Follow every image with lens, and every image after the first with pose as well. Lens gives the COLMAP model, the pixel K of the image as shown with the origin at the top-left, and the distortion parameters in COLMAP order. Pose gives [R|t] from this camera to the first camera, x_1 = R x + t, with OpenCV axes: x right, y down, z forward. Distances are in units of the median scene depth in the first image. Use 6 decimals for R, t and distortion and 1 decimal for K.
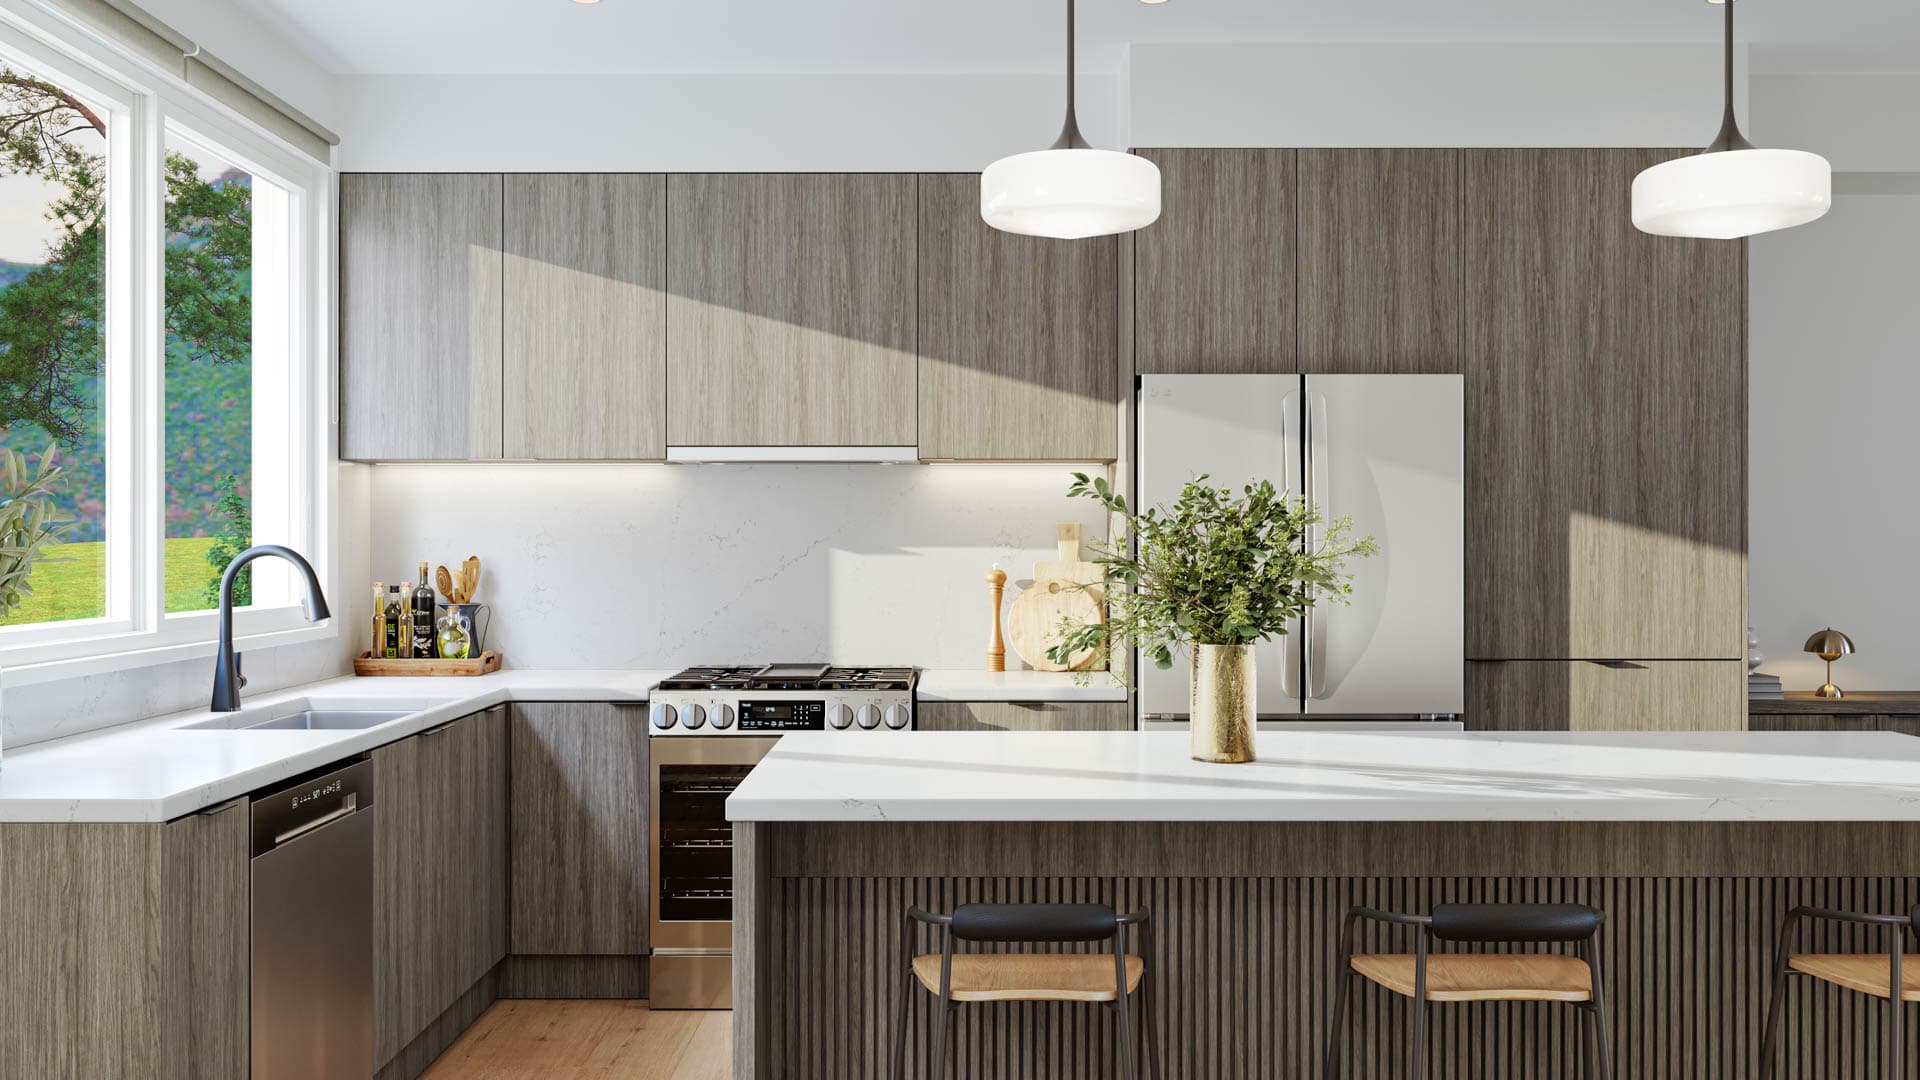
lens RADIAL K [[1598.6, 0, 956.9], [0, 1598.6, 538.1], [0, 0, 1]] dist [0.002649, -0.007505]
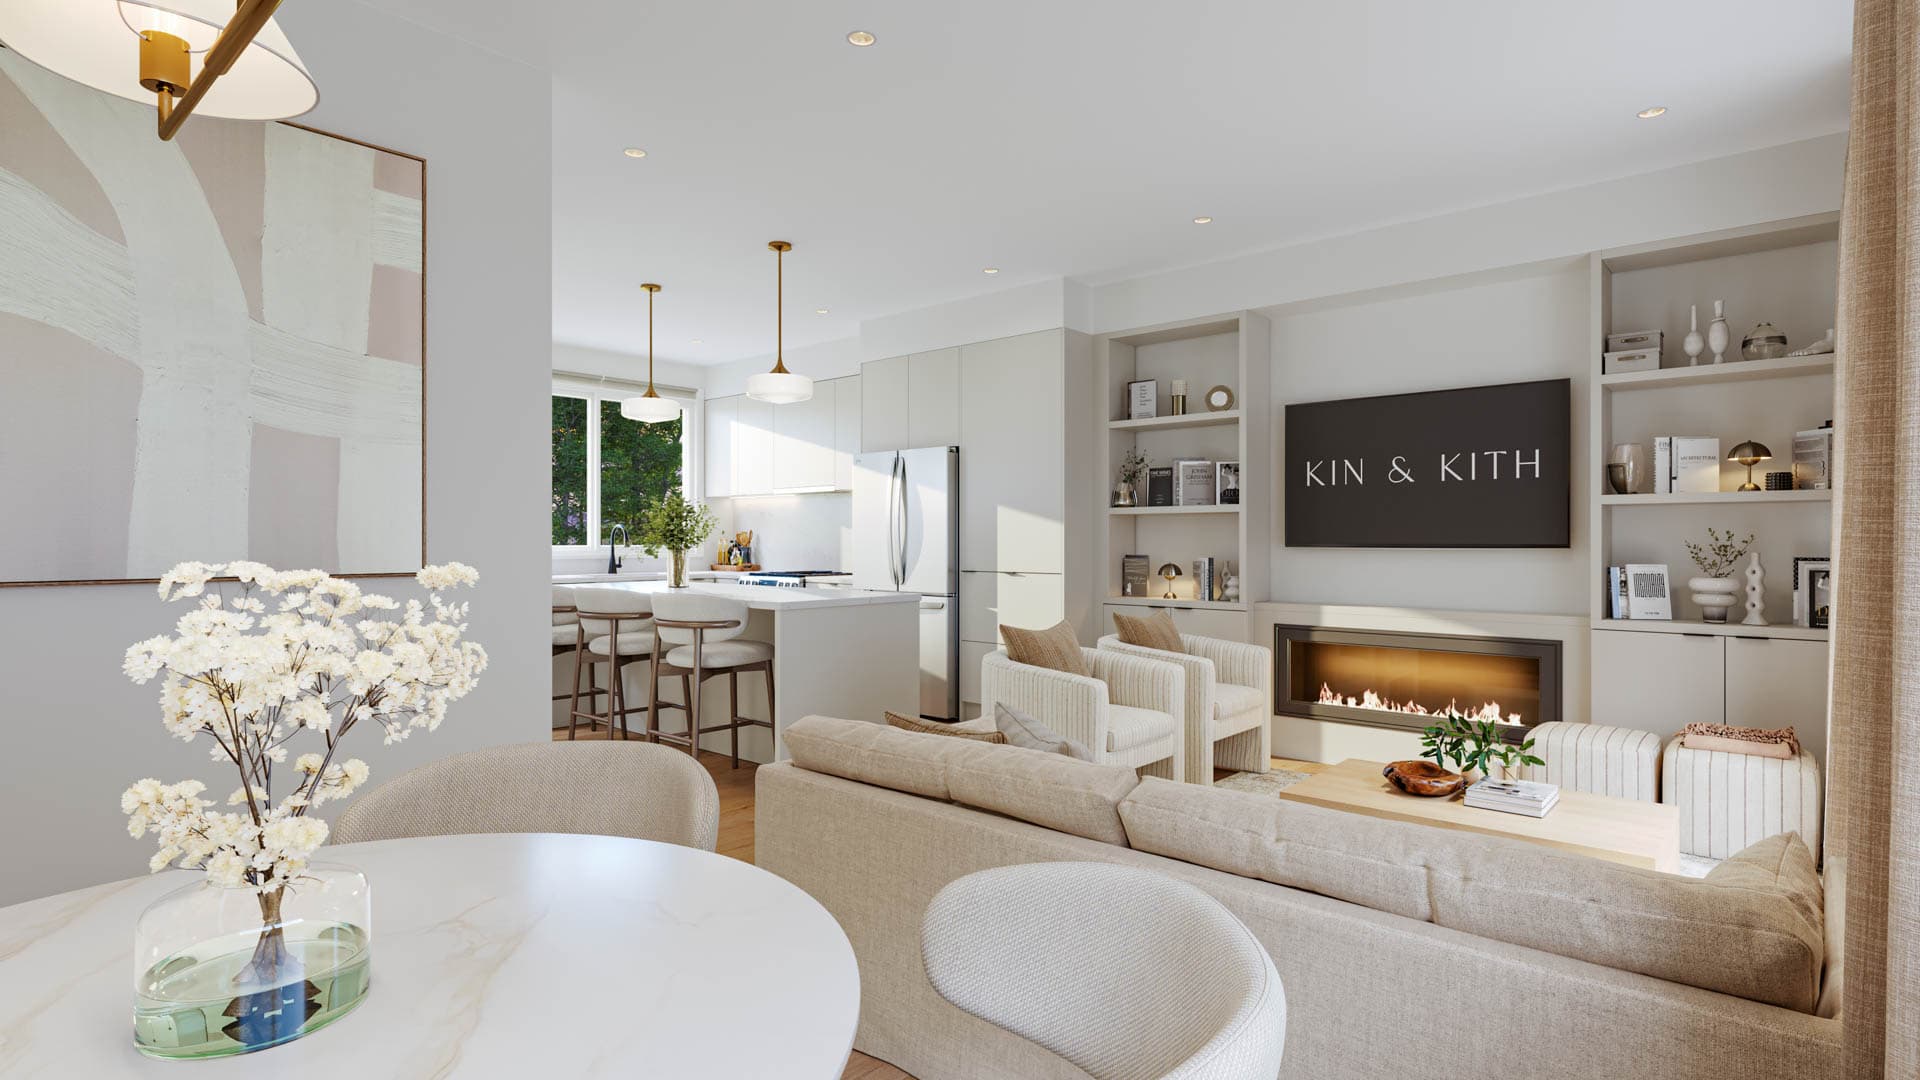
lens RADIAL K [[965.5, 0, 950.7], [0, 965.5, 539.7], [0, 0, 1]] dist [0.003583, -0.001833]
pose [[0.746355, -0.000137, -0.665547, 1.217424], [0.000627, 1.000000, 0.000496, 0.031224], [0.665547, -0.000788, 0.746355, -0.029966]]
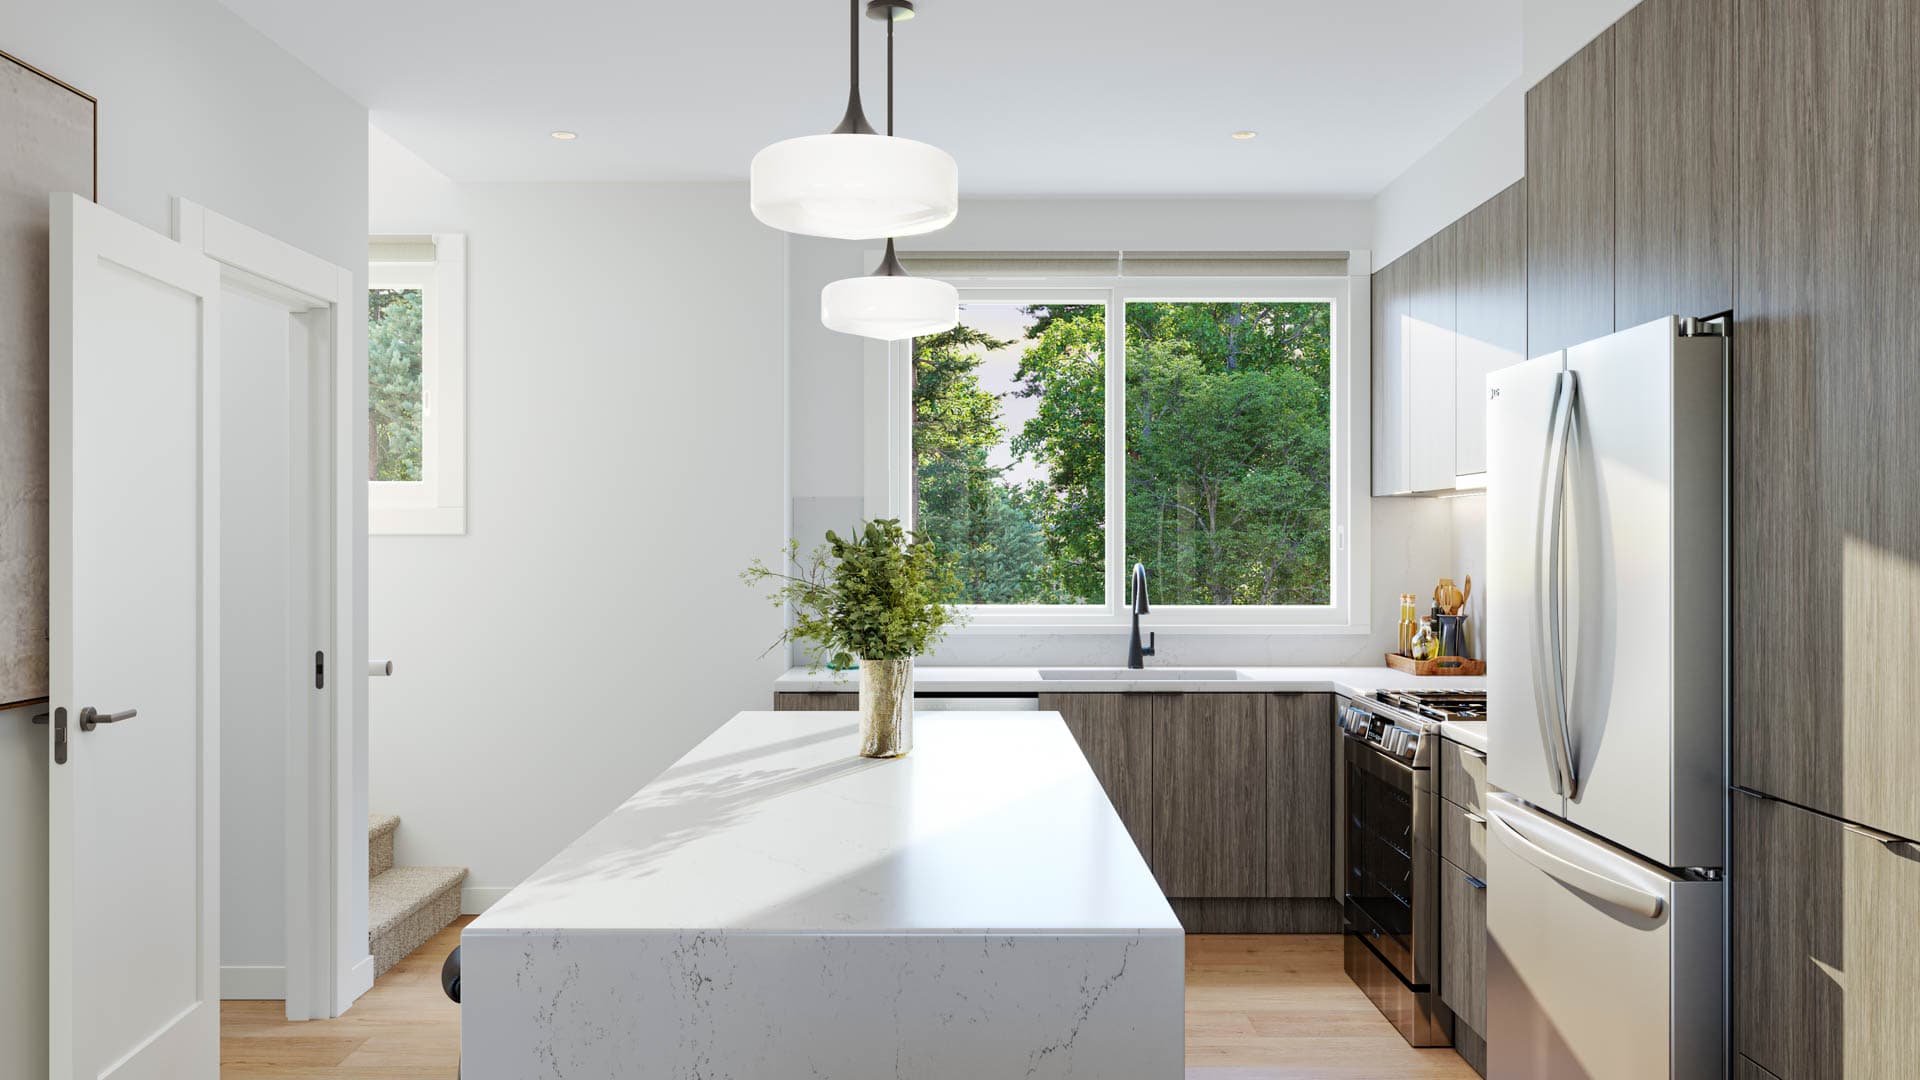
lens RADIAL K [[1487.9, 0, 974.9], [0, 1487.9, 535.9], [0, 0, 1]] dist [-0.004397, -0.001889]
pose [[0.013822, -0.003174, -0.999899, 0.864743], [-0.003040, 0.999990, -0.003217, -0.014370], [0.999900, 0.003084, 0.013812, 0.709300]]
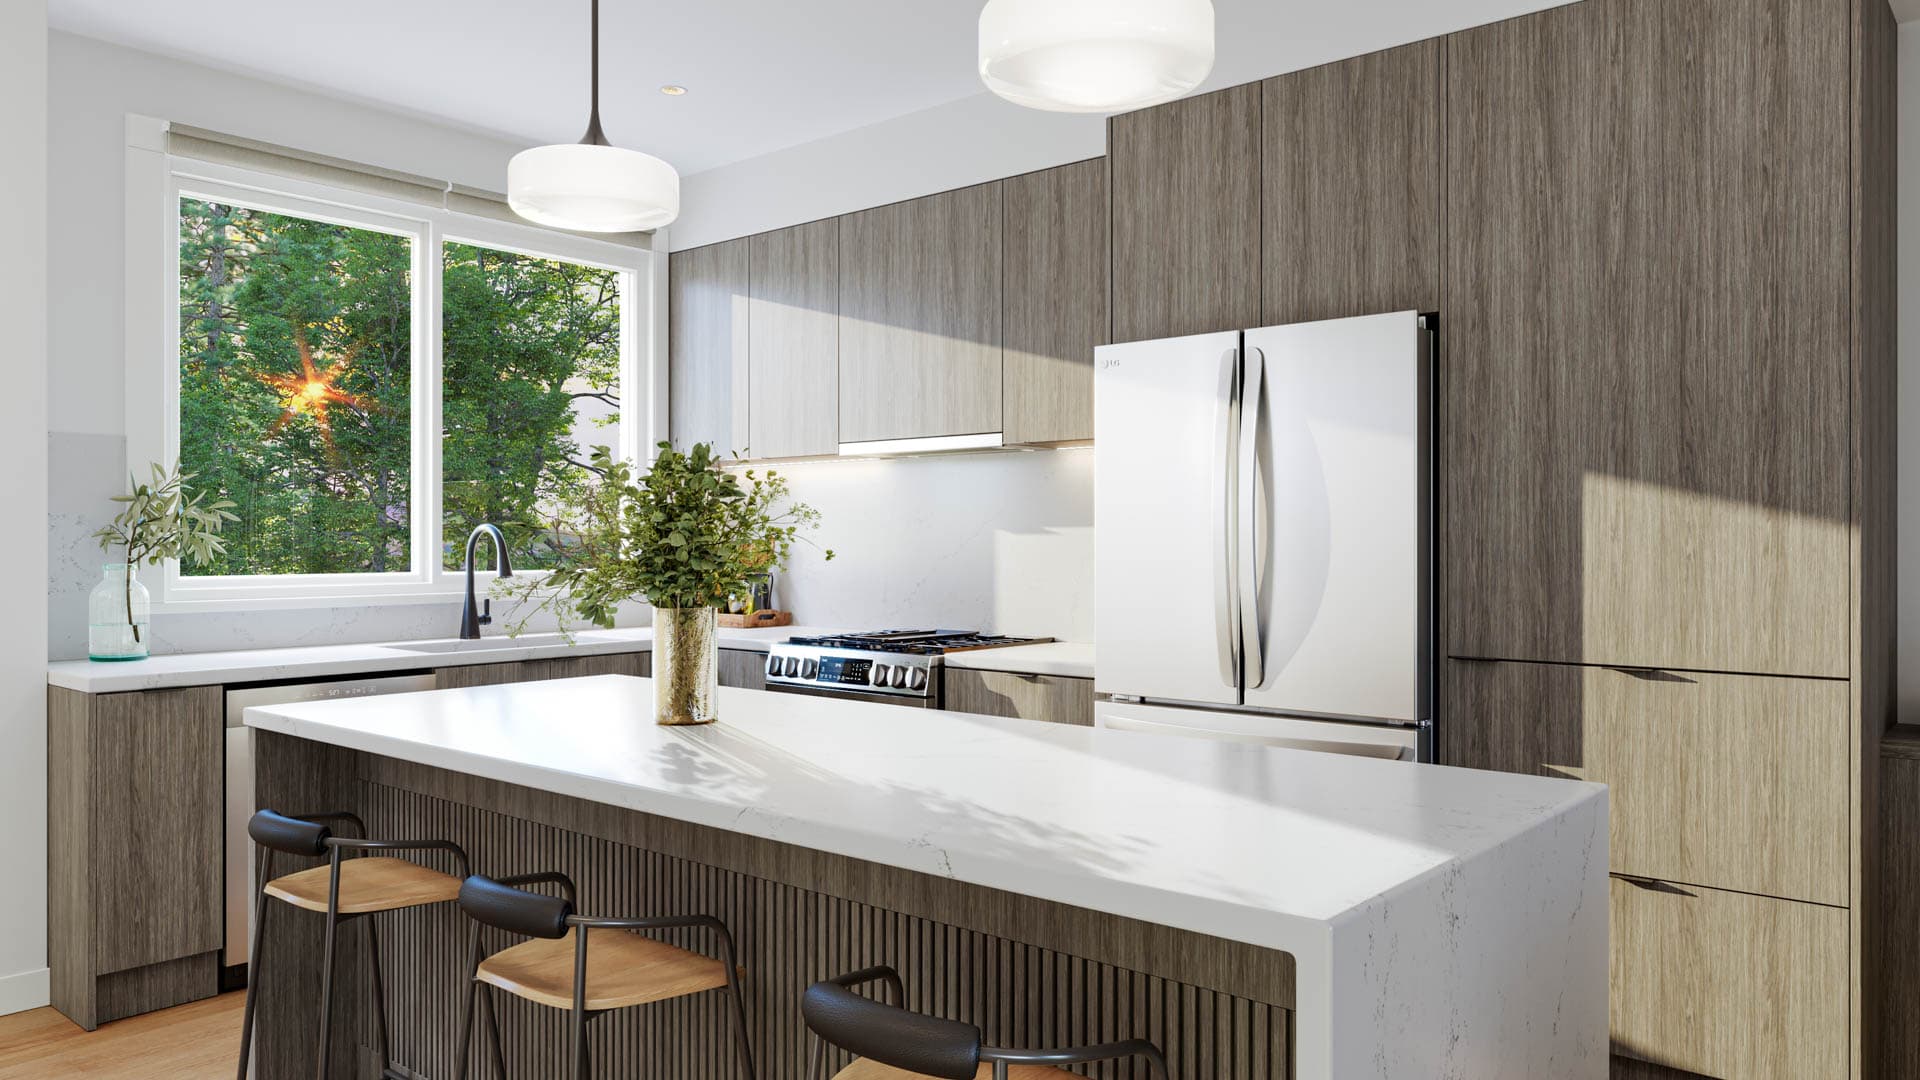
lens RADIAL K [[1329.3, 0, 960.2], [0, 1329.3, 538.2], [0, 0, 1]] dist [0.003339, 0.001429]
pose [[0.764248, -0.000627, -0.644923, 0.567258], [0.000096, 1.000000, -0.000858, 0.015714], [0.644923, 0.000594, 0.764247, 0.316354]]
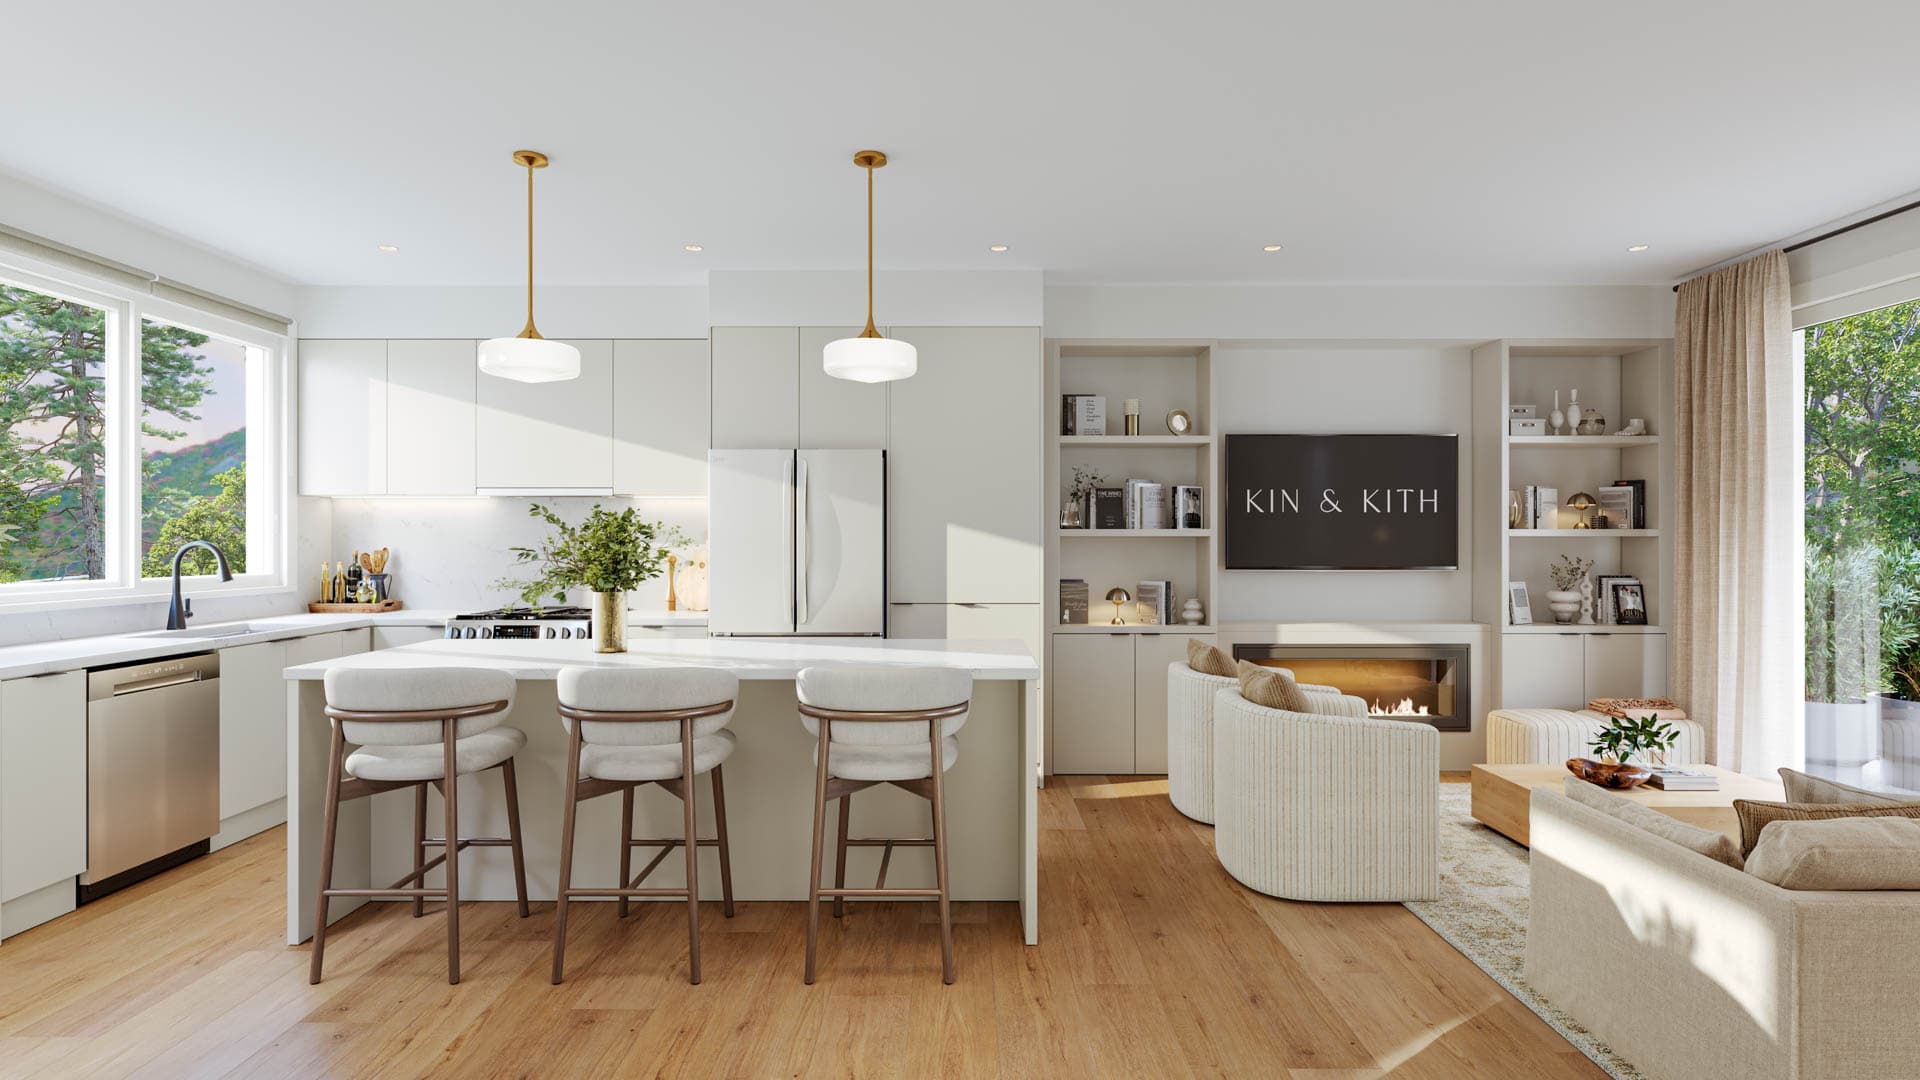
lens RADIAL K [[965.5, 0, 960.0], [0, 965.5, 540.3], [0, 0, 1]] dist [0.003583, -0.001833]
pose [[0.999995, 0.000115, -0.003119, 0.401932], [-0.000109, 0.999998, 0.002157, 0.000796], [0.003119, -0.002157, 0.999993, -0.113630]]
